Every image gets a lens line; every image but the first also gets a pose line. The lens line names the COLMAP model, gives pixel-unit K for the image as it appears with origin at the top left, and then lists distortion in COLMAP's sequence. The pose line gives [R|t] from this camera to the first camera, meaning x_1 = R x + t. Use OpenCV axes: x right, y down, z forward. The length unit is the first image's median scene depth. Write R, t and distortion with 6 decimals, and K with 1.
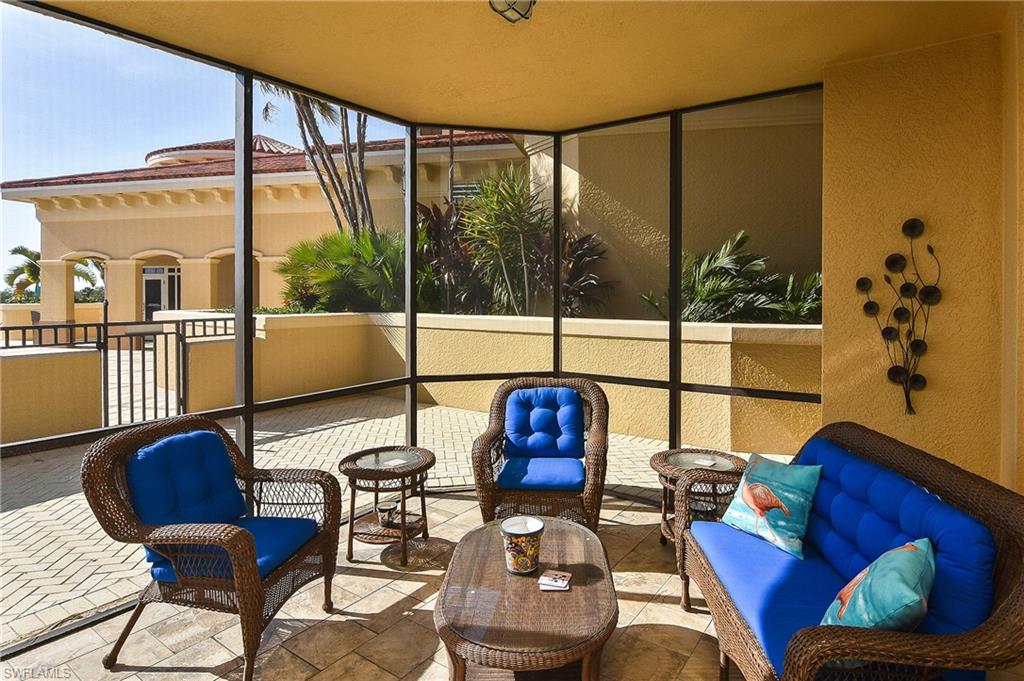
lens RADIAL K [[556.3, 0, 528.6], [0, 556.3, 288.6], [0, 0, 1]] dist [-0.013027, -0.000108]
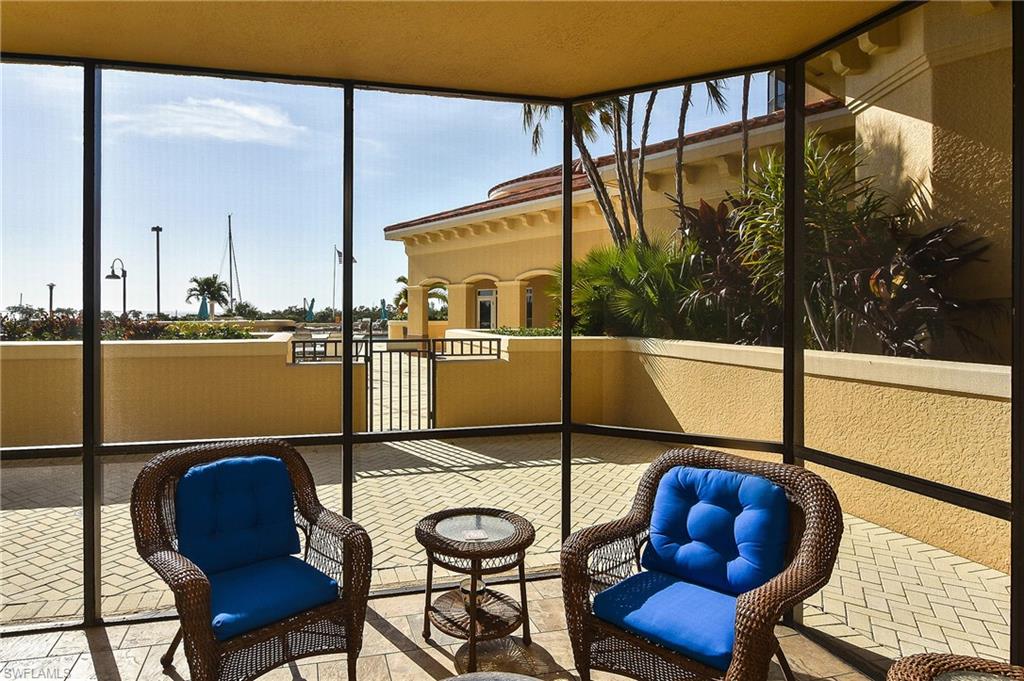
lens RADIAL K [[556.3, 0, 546.5], [0, 556.3, 308.7], [0, 0, 1]] dist [-0.013027, -0.000108]
pose [[0.745386, 0.001188, -0.666632, 0.226524], [0.000337, 0.999998, 0.002159, -0.003903], [0.666633, -0.001834, 0.745384, 0.312113]]
